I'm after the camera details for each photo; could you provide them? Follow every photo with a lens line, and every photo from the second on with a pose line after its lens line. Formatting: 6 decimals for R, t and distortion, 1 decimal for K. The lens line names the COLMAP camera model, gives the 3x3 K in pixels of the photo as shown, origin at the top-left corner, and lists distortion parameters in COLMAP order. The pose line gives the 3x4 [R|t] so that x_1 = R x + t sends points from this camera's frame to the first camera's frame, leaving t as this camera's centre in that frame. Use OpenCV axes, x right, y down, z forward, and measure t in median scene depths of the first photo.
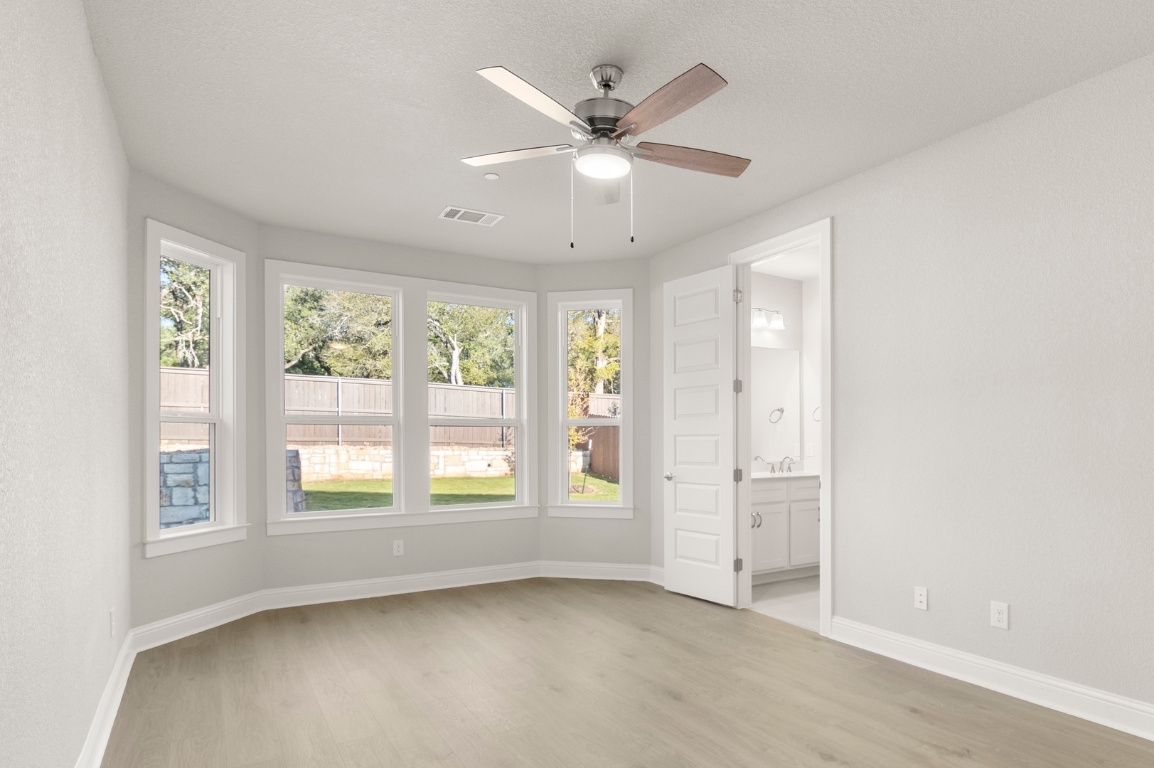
lens RADIAL K [[736.9, 0, 603.4], [0, 736.9, 421.5], [0, 0, 1]] dist [-0.000979, 0.004380]
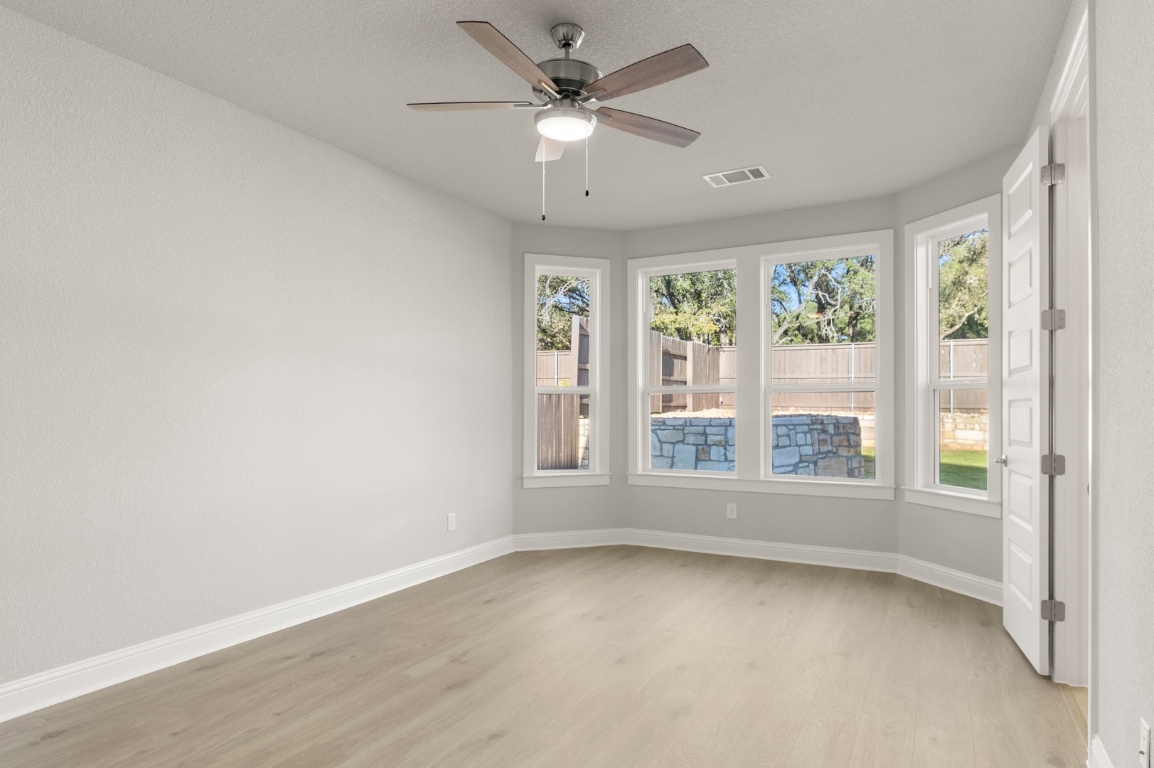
lens RADIAL K [[691.8, 0, 530.5], [0, 691.8, 393.3], [0, 0, 1]] dist [-0.002808, 0.000908]
pose [[0.424736, -0.018796, -0.905122, 0.334978], [0.023074, 0.999684, -0.009932, 0.006199], [0.905023, -0.016667, 0.425036, 0.231741]]
